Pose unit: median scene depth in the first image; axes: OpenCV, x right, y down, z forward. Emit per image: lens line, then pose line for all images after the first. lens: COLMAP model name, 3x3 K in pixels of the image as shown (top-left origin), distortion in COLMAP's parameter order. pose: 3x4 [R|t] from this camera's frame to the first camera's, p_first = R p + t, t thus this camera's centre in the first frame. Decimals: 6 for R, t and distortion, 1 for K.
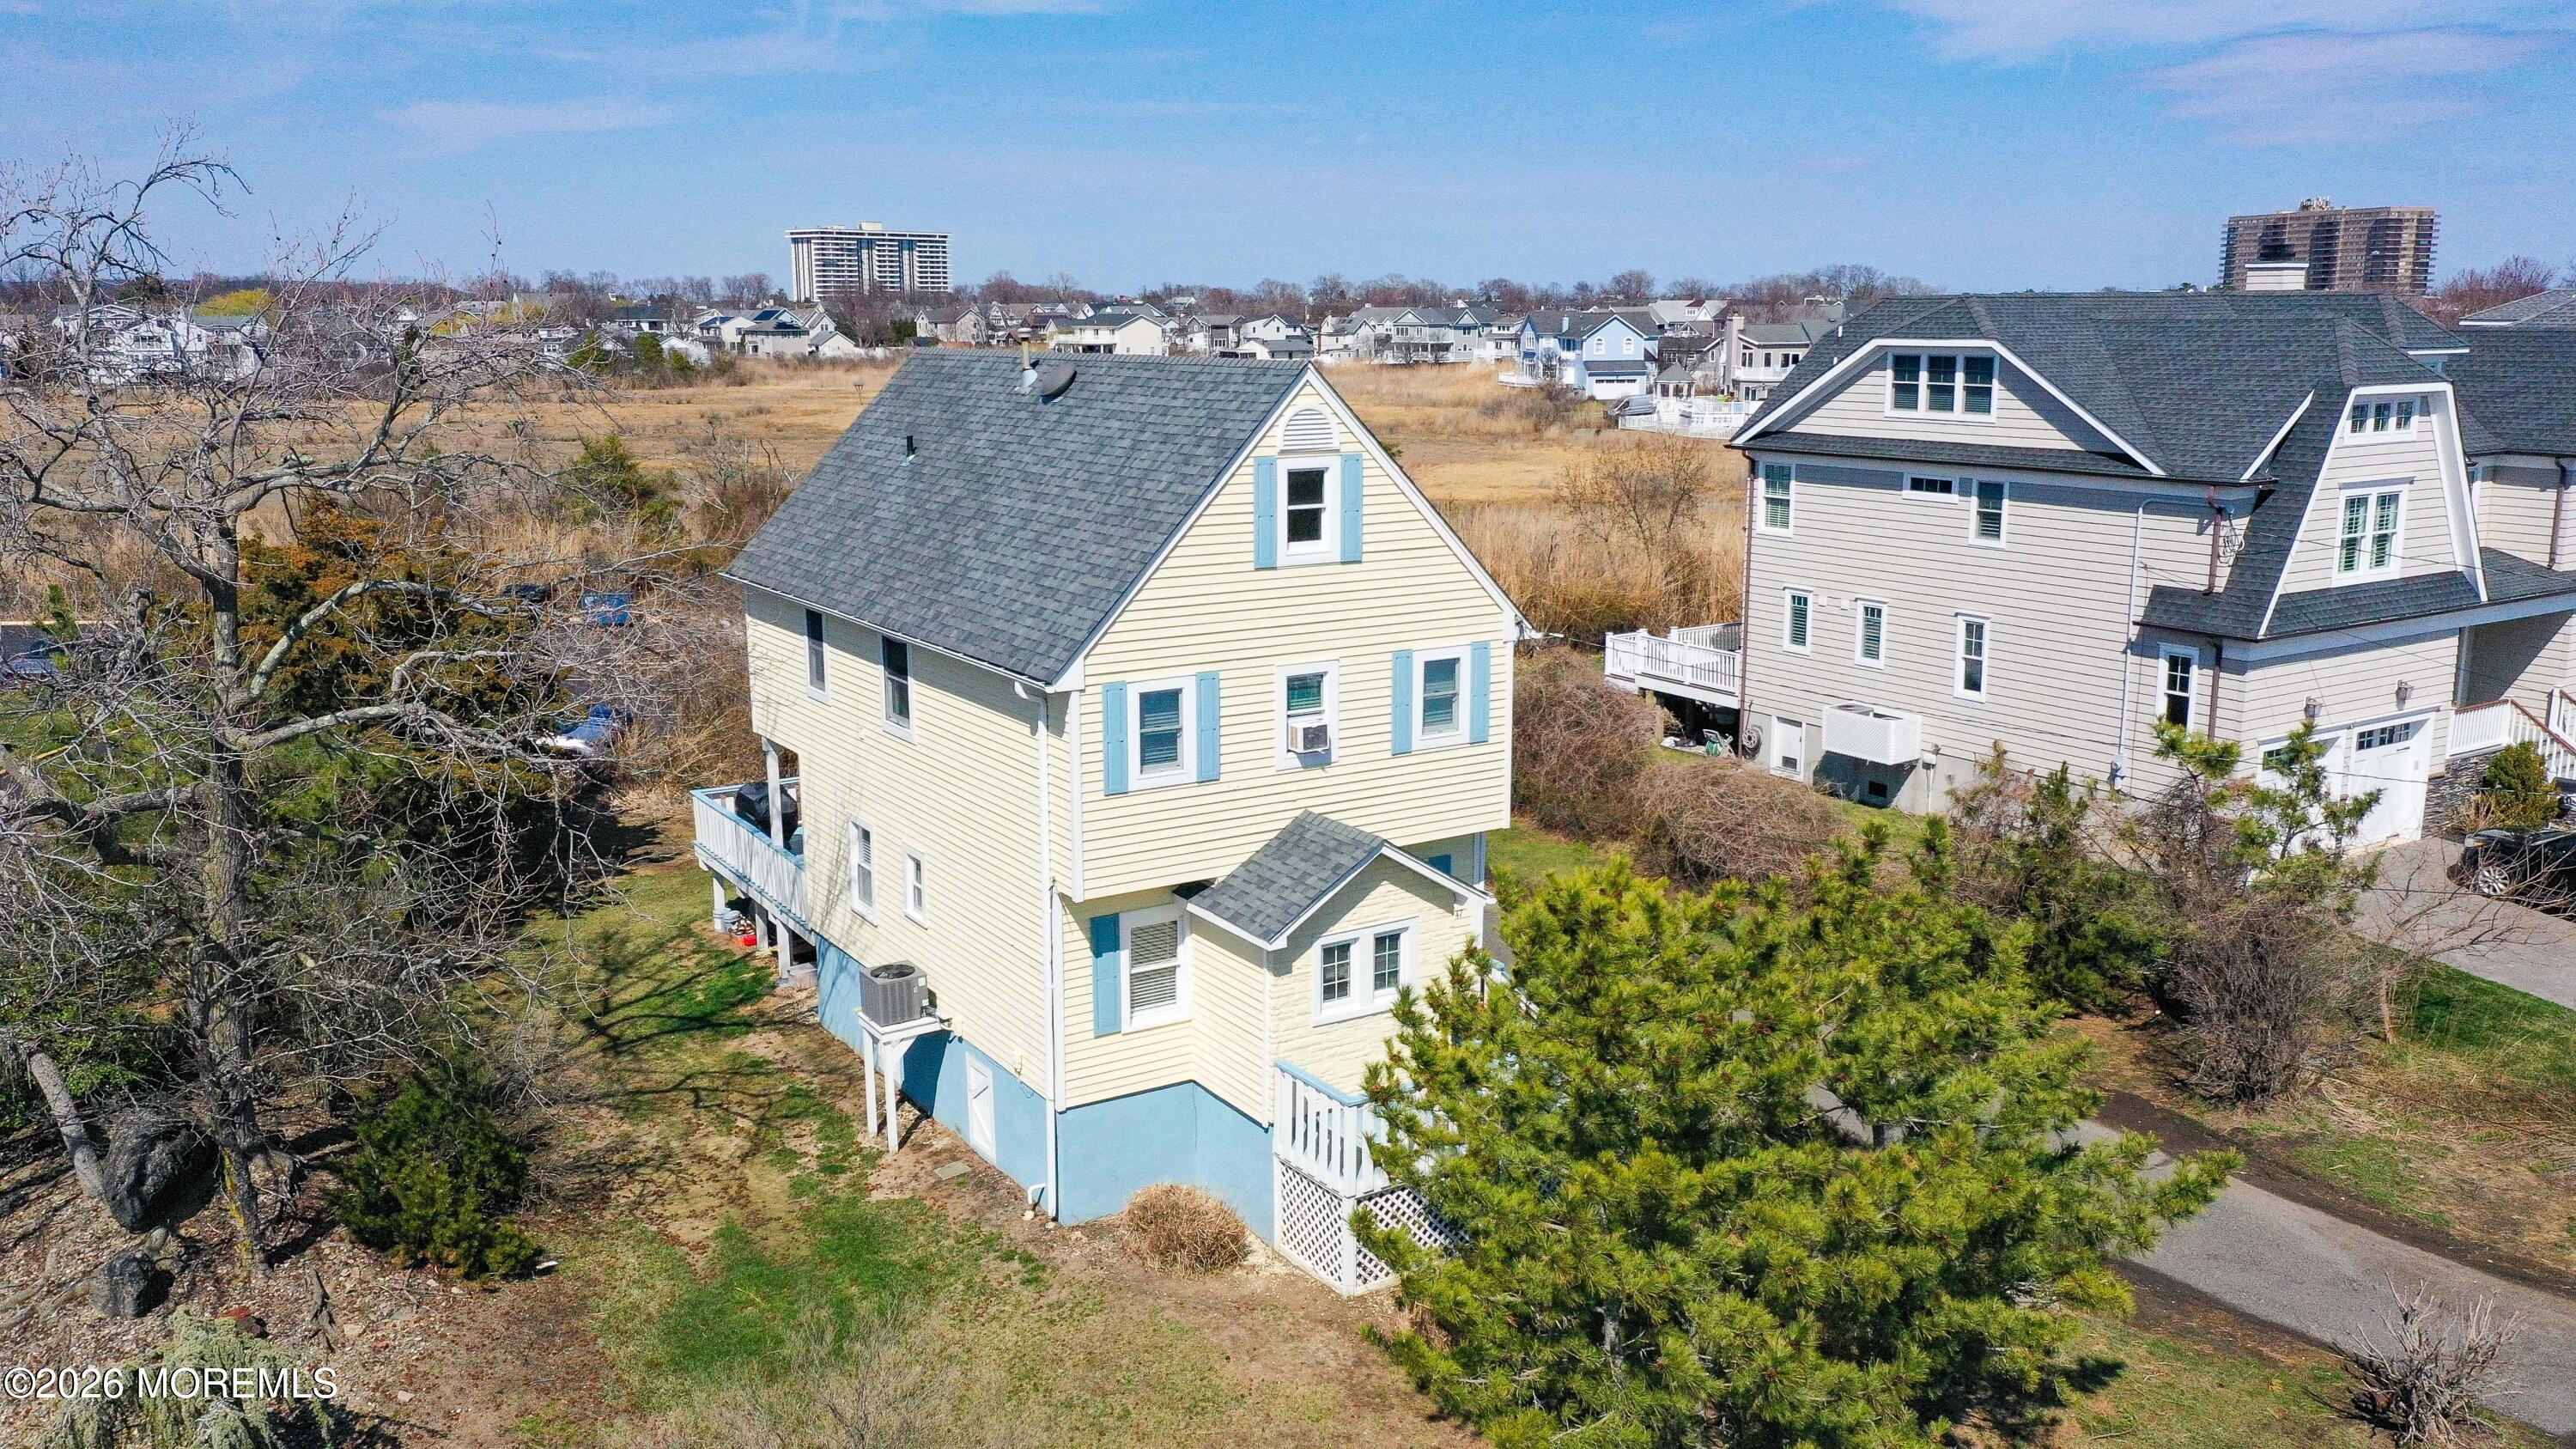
lens RADIAL K [[2011.0, 0, 1288.0], [0, 2011.0, 724.5], [0, 0, 1]] dist [0.000476, 0.006581]
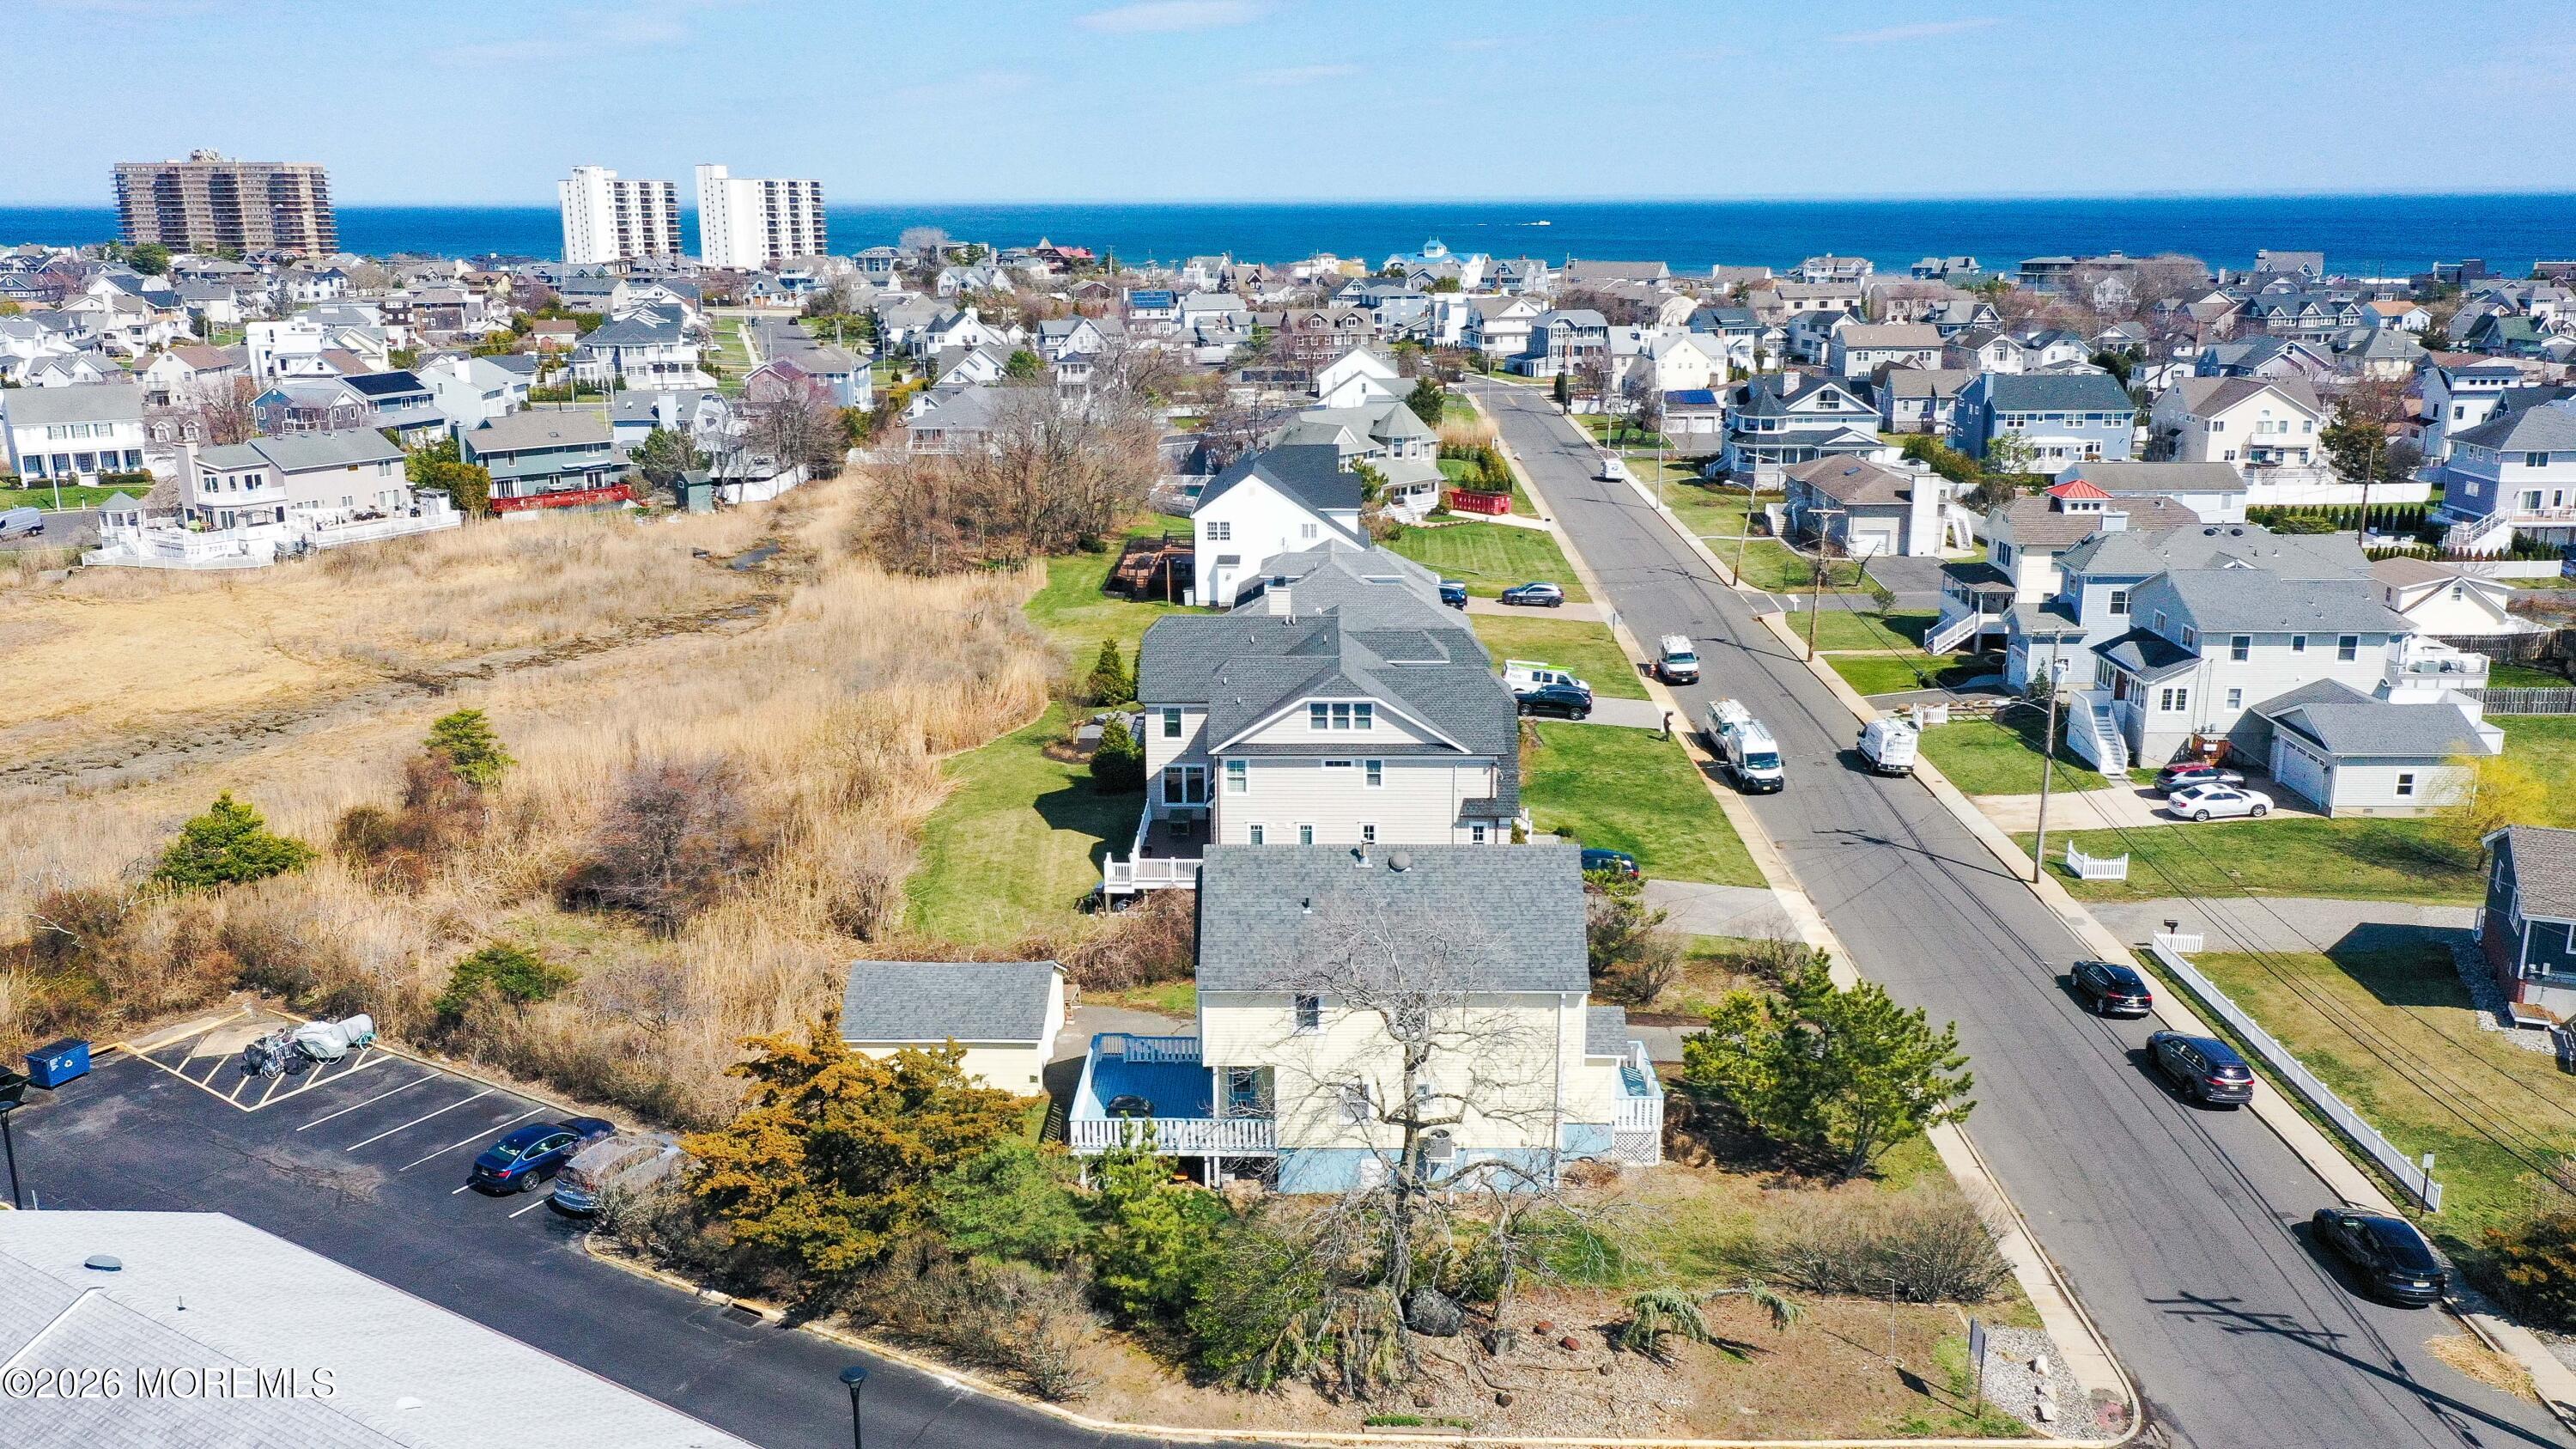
lens RADIAL K [[2011.0, 0, 1288.0], [0, 2011.0, 724.5], [0, 0, 1]] dist [0.000476, 0.006581]
pose [[0.550421, -0.206513, 0.808943, -1.495553], [0.169676, 0.976374, 0.133805, -0.486574], [-0.817464, 0.063609, 0.572457, -0.142606]]
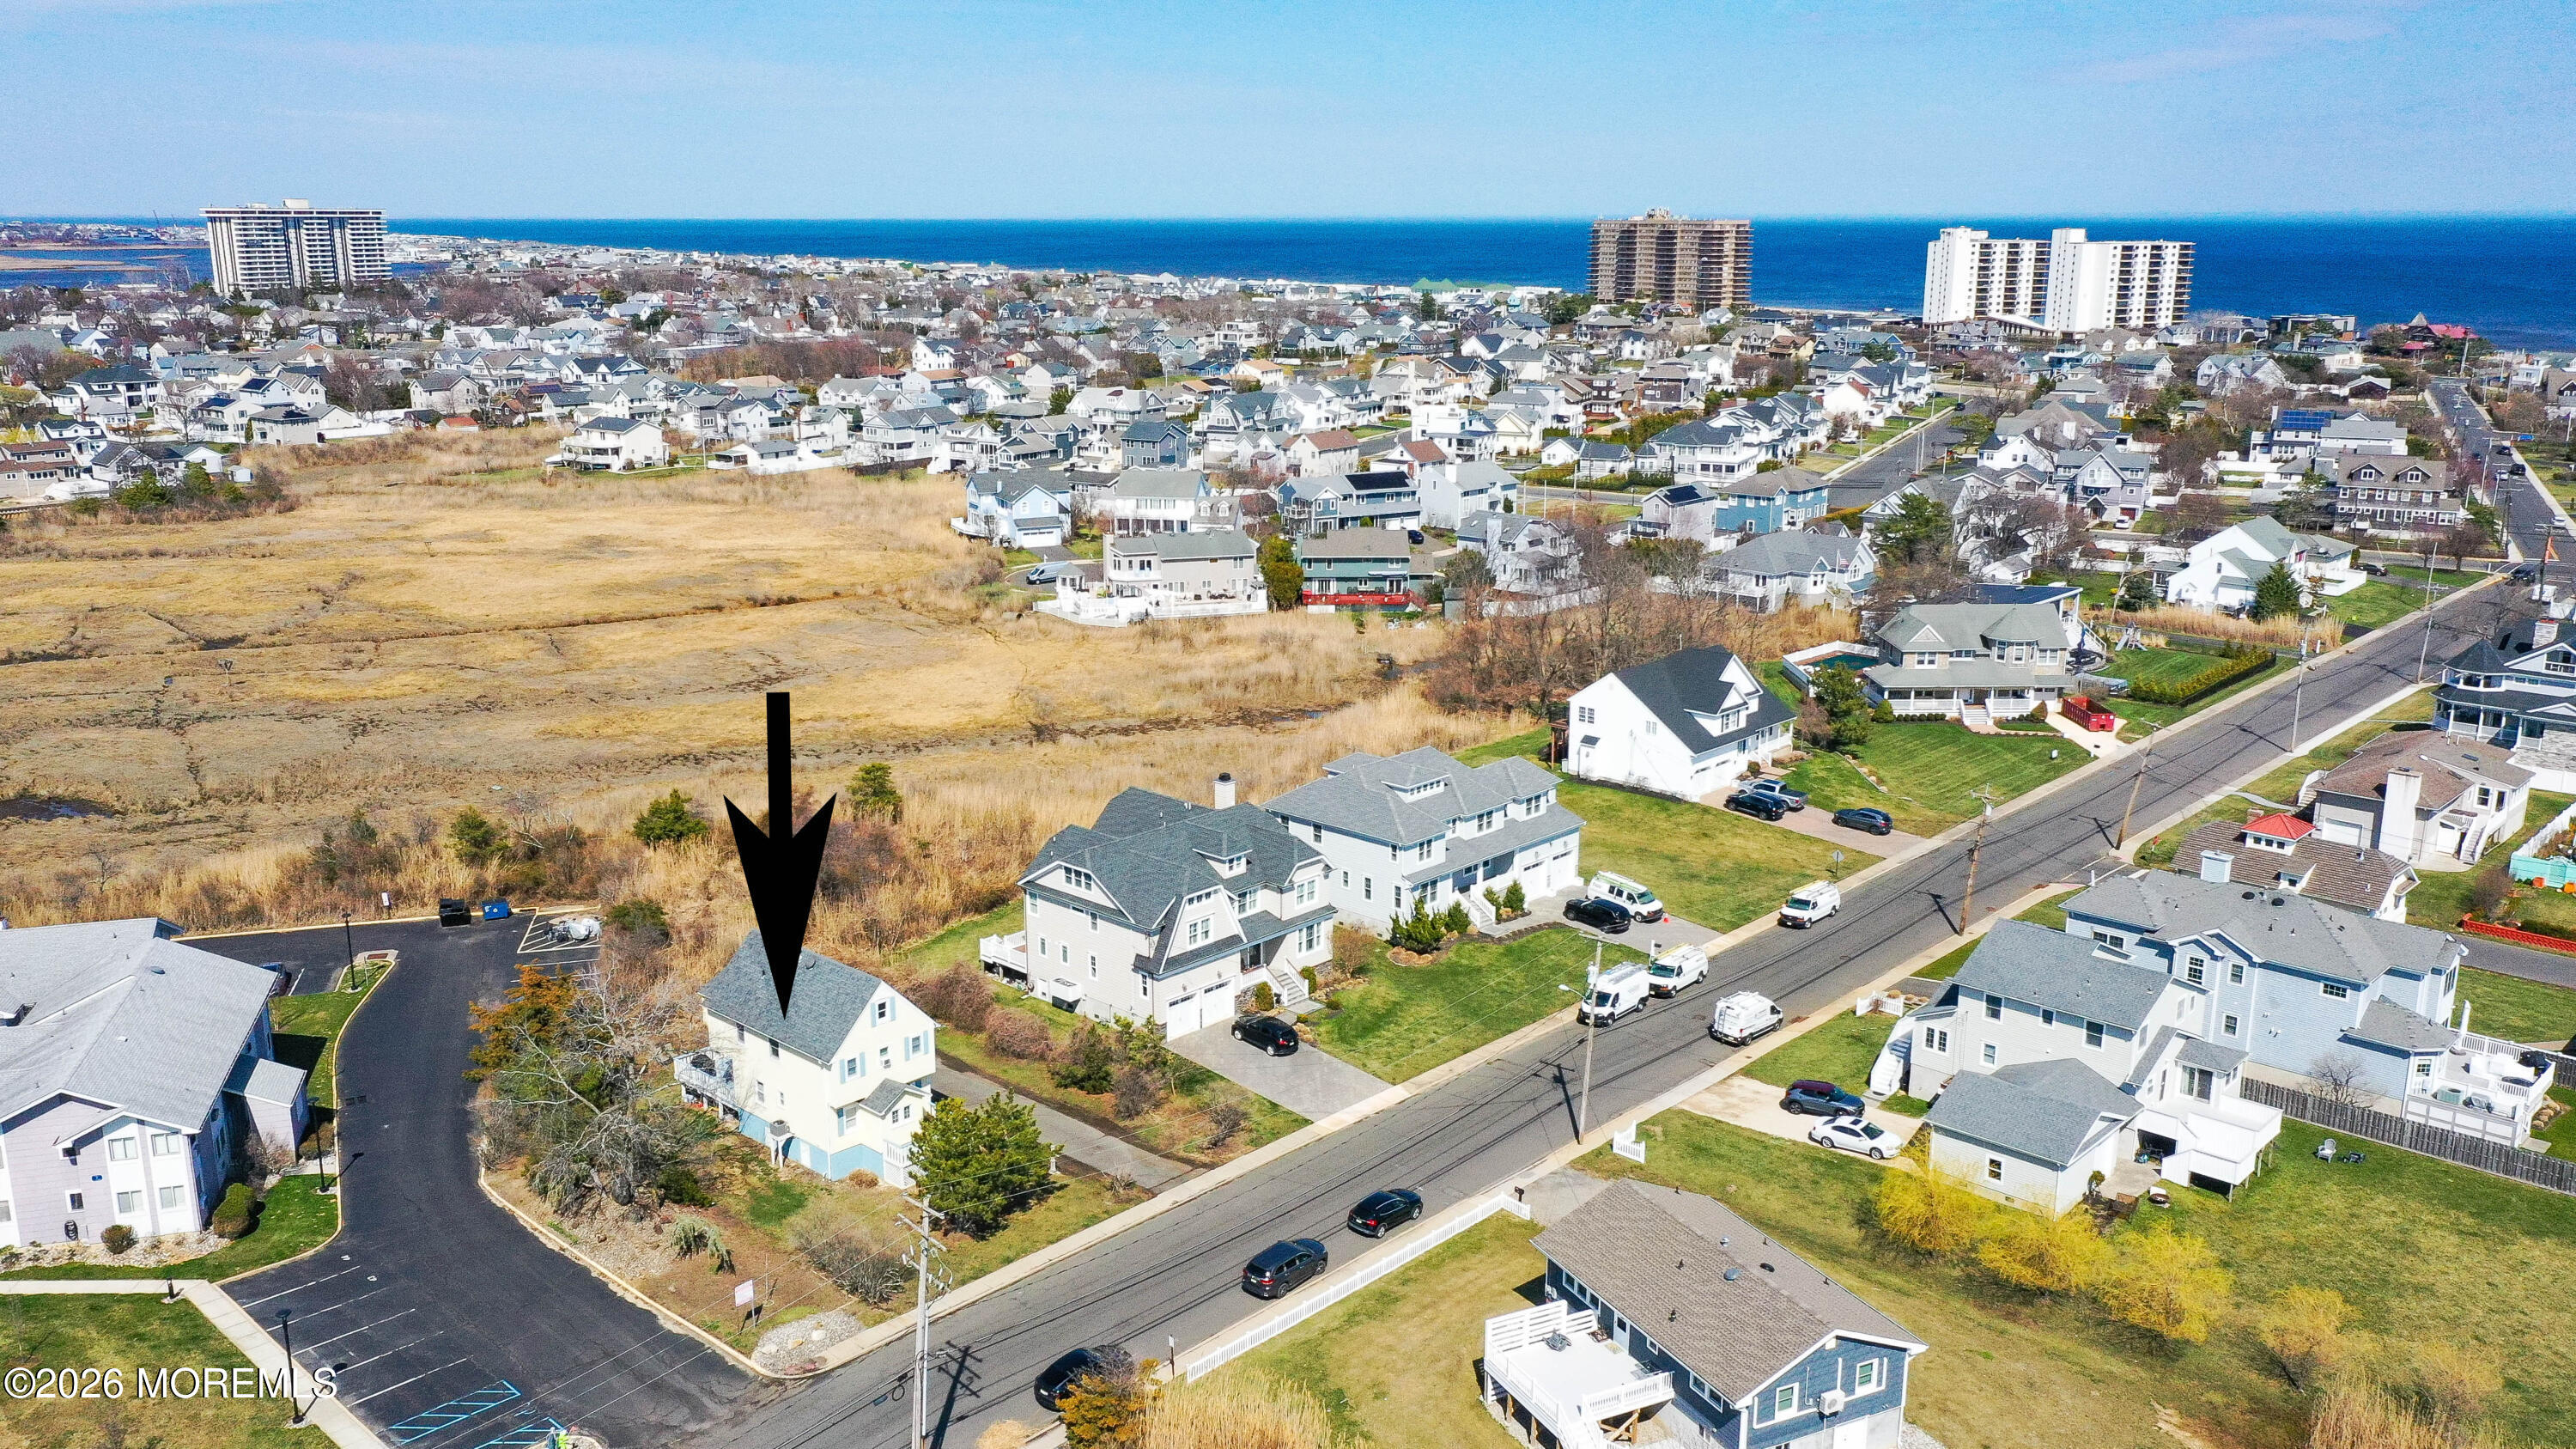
lens RADIAL K [[2045.1, 0, 1279.8], [0, 2045.1, 745.9], [0, 0, 1]] dist [0.005479, 0.008328]
pose [[0.968344, -0.058026, 0.242782, -0.129580], [0.046181, 0.997462, 0.054200, -0.571802], [-0.245311, -0.041273, 0.968566, -2.251850]]
